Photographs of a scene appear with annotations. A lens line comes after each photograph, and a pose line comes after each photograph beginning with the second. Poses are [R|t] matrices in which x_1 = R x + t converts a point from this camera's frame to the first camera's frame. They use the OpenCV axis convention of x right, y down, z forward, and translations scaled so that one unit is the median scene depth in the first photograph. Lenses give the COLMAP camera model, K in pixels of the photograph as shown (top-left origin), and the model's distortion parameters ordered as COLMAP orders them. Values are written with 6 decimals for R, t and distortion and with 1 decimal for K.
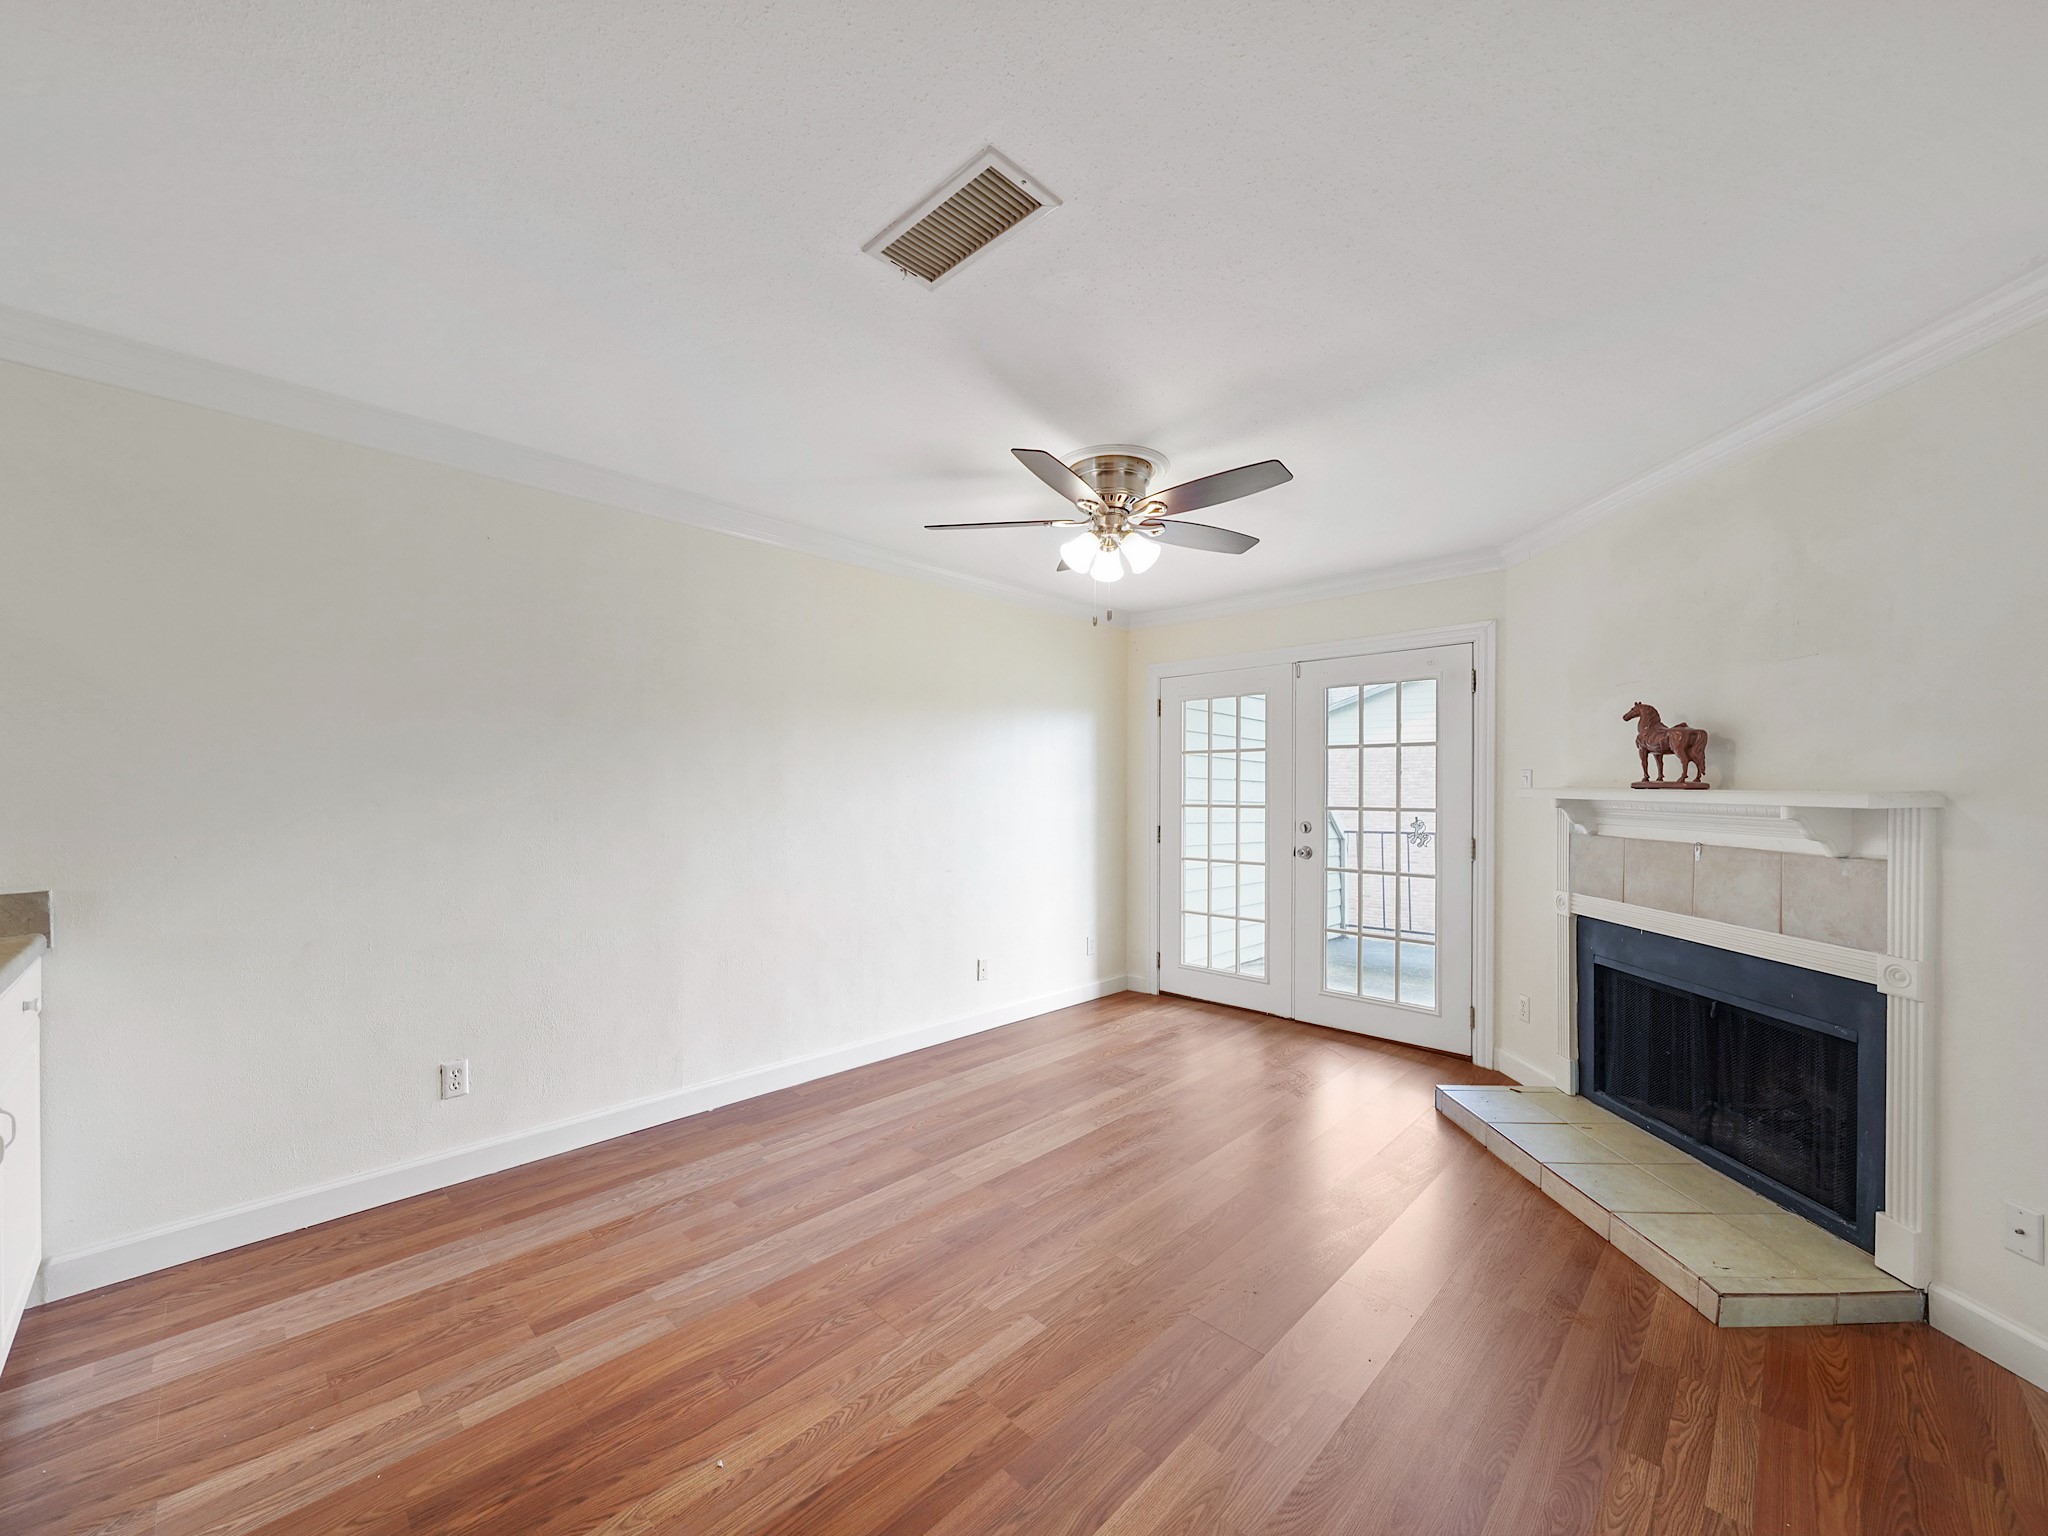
lens RADIAL K [[800.0, 0, 1028.4], [0, 800.0, 791.3], [0, 0, 1]] dist [-0.003066, -0.000584]
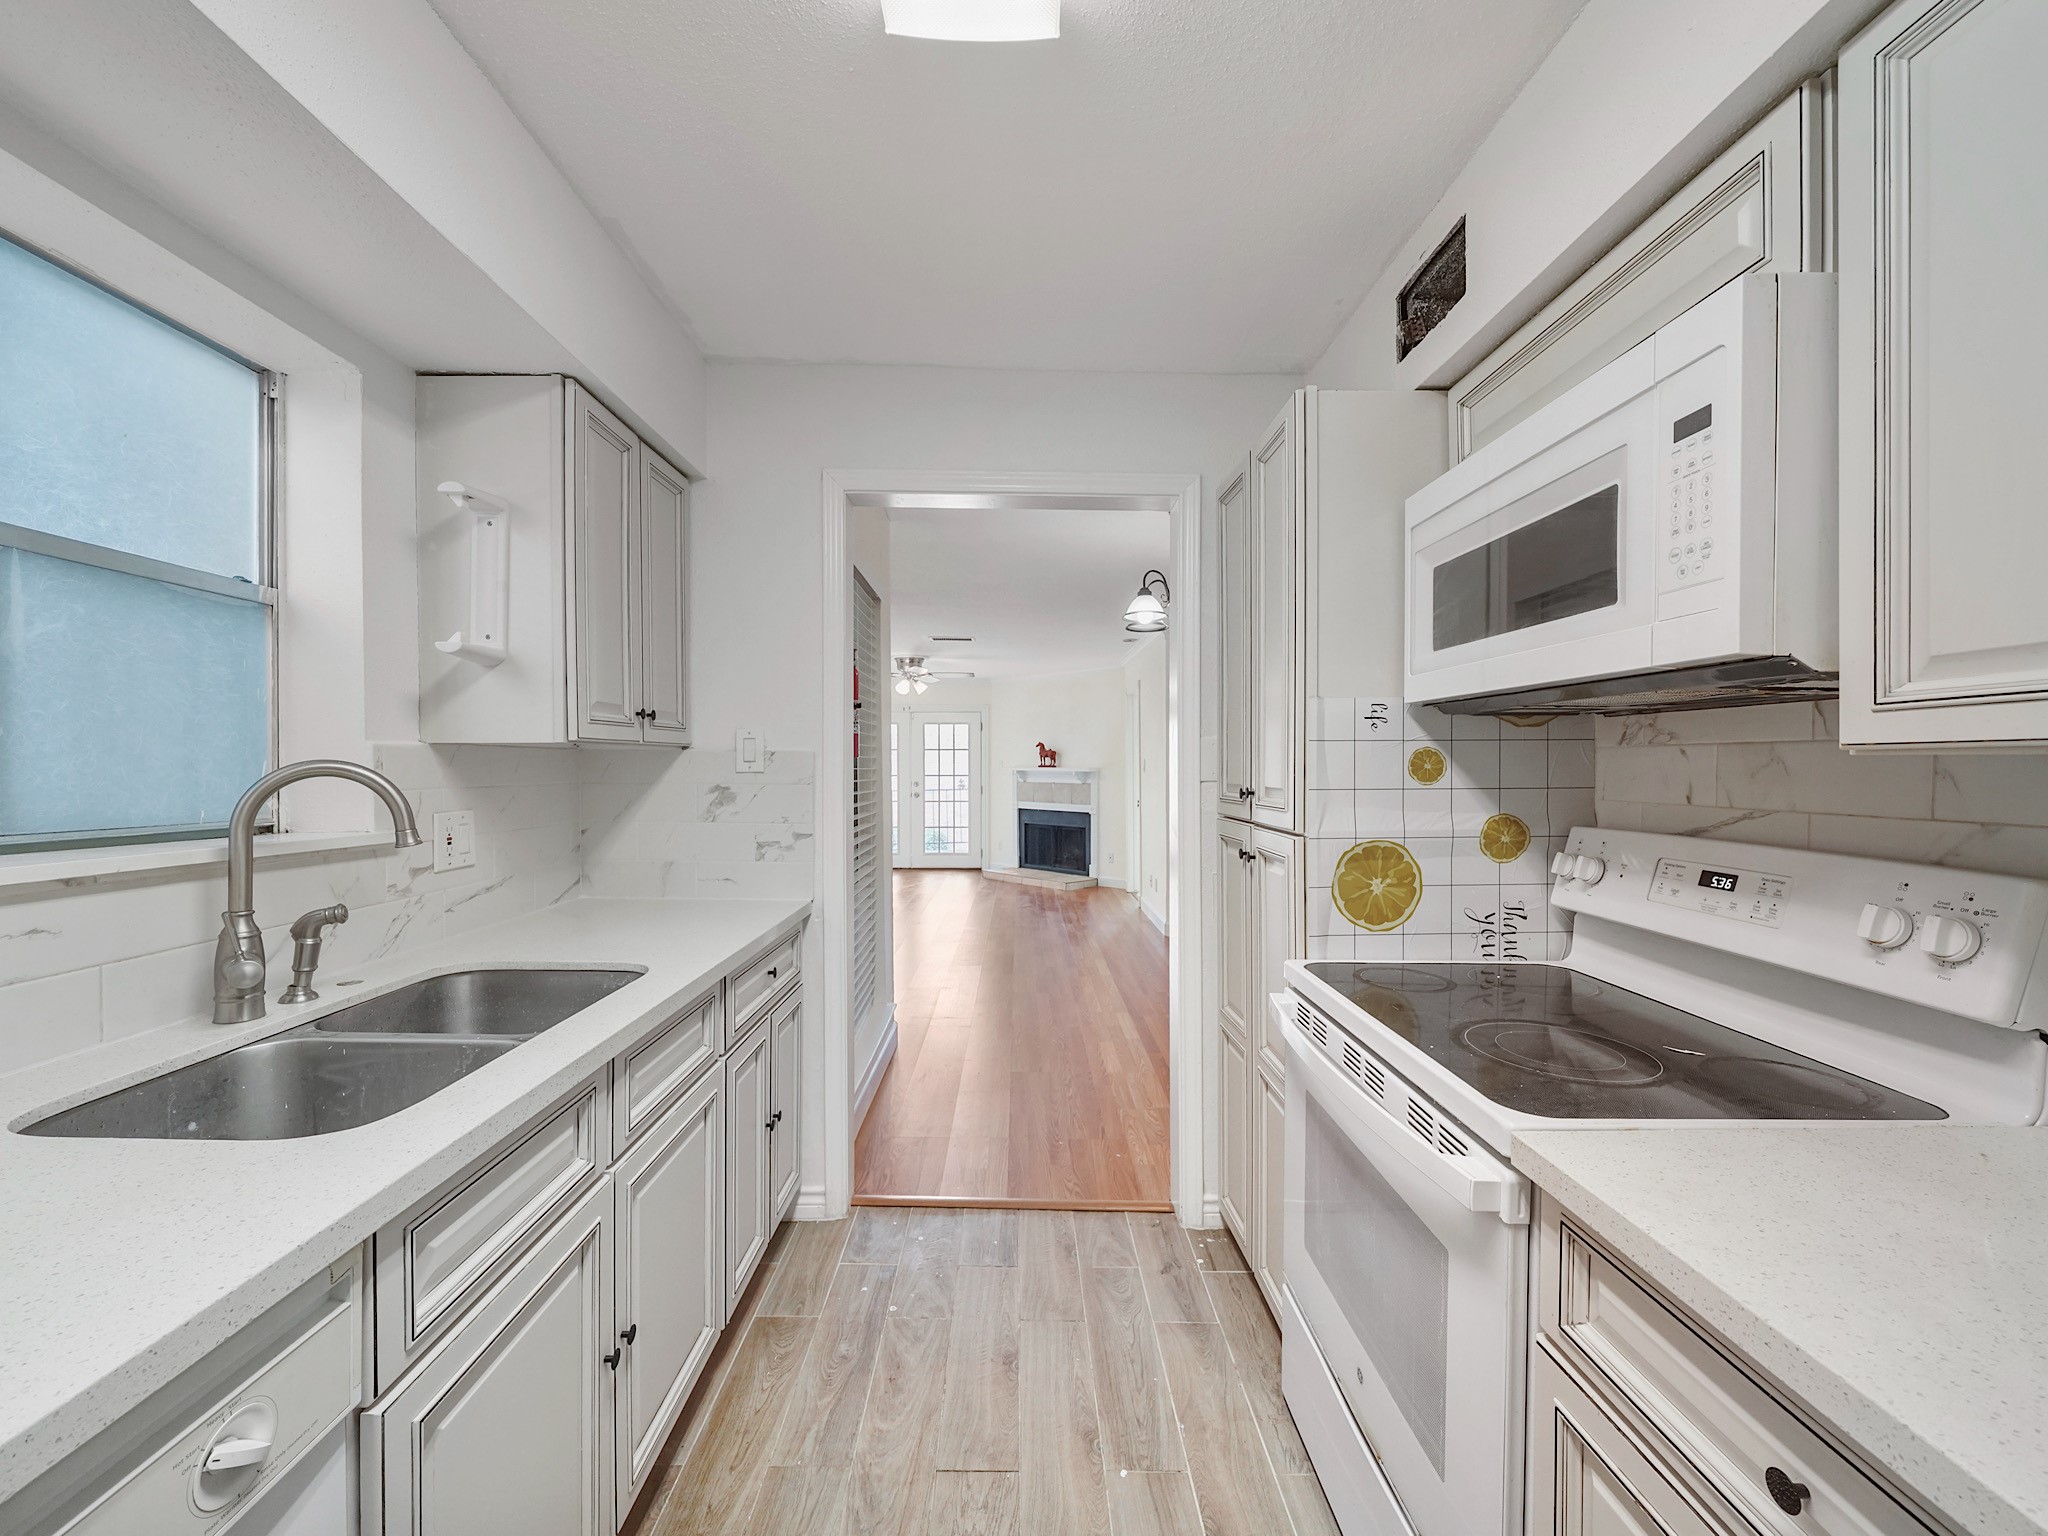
lens RADIAL K [[806.3, 0, 1010.0], [0, 806.3, 782.8], [0, 0, 1]] dist [-0.001322, -0.000337]
pose [[0.727271, -0.015979, 0.686164, -1.454148], [0.003277, 0.999798, 0.019809, -0.004244], [-0.686343, -0.012158, 0.727177, -1.220842]]
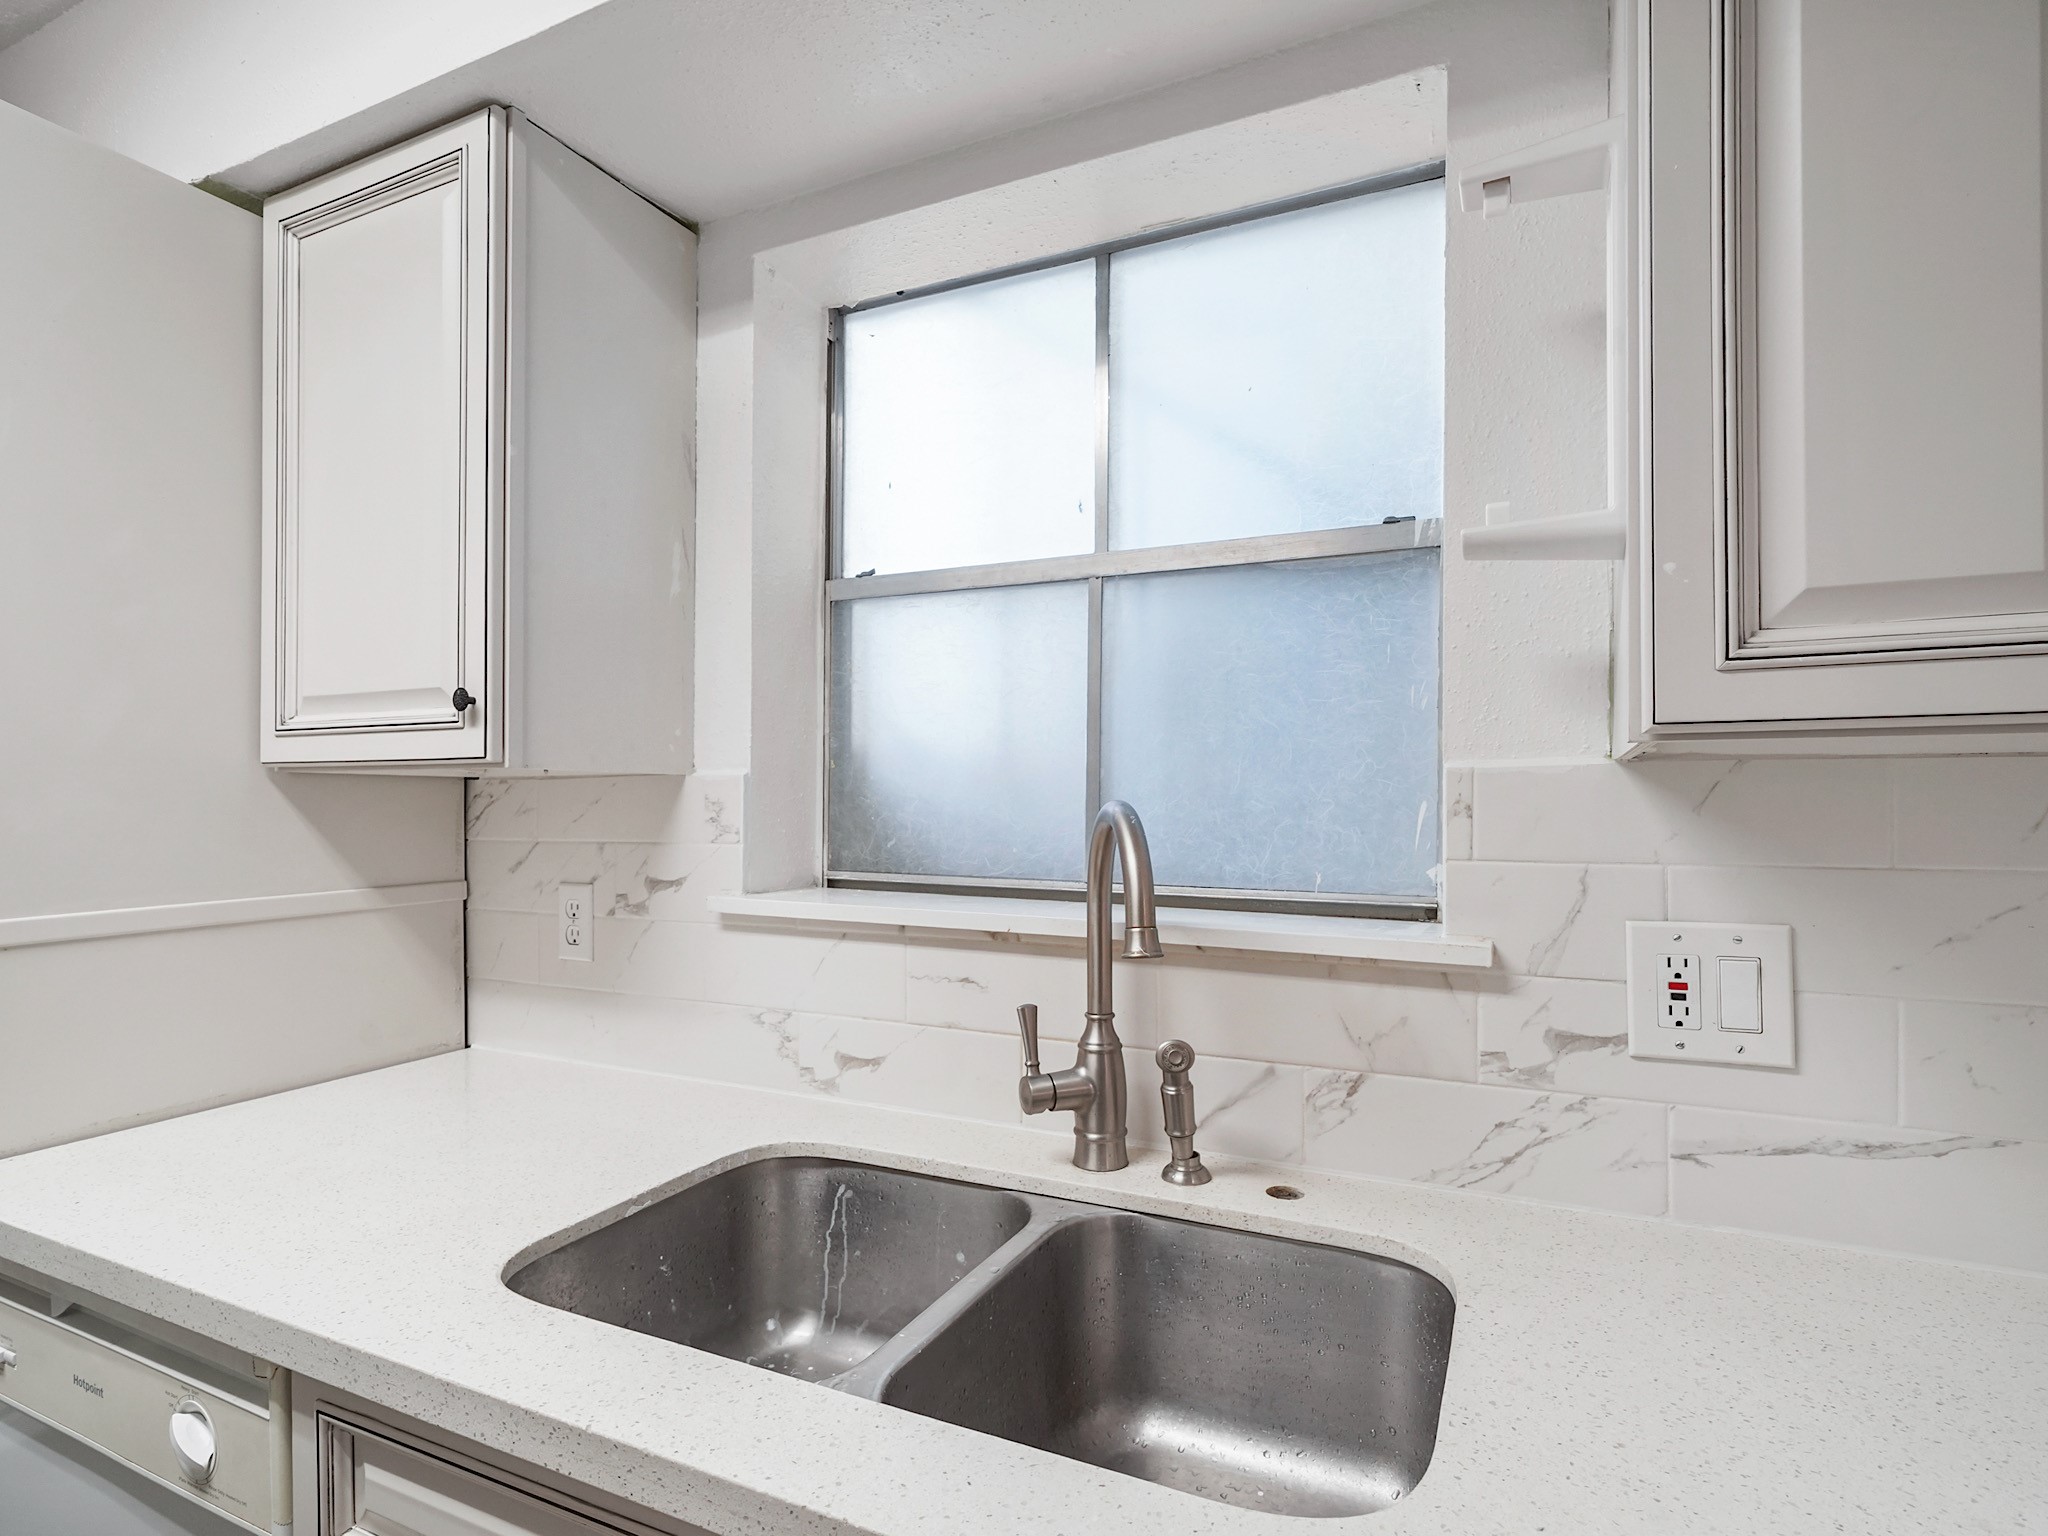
lens RADIAL K [[1064.8, 0, 1020.9], [0, 1064.8, 800.9], [0, 0, 1]] dist [-0.000315, -0.000400]
pose [[0.308523, -0.006531, -0.951195, -1.100936], [-0.005431, 0.999948, -0.008627, -0.005663], [0.951201, 0.007828, 0.308471, -0.804625]]
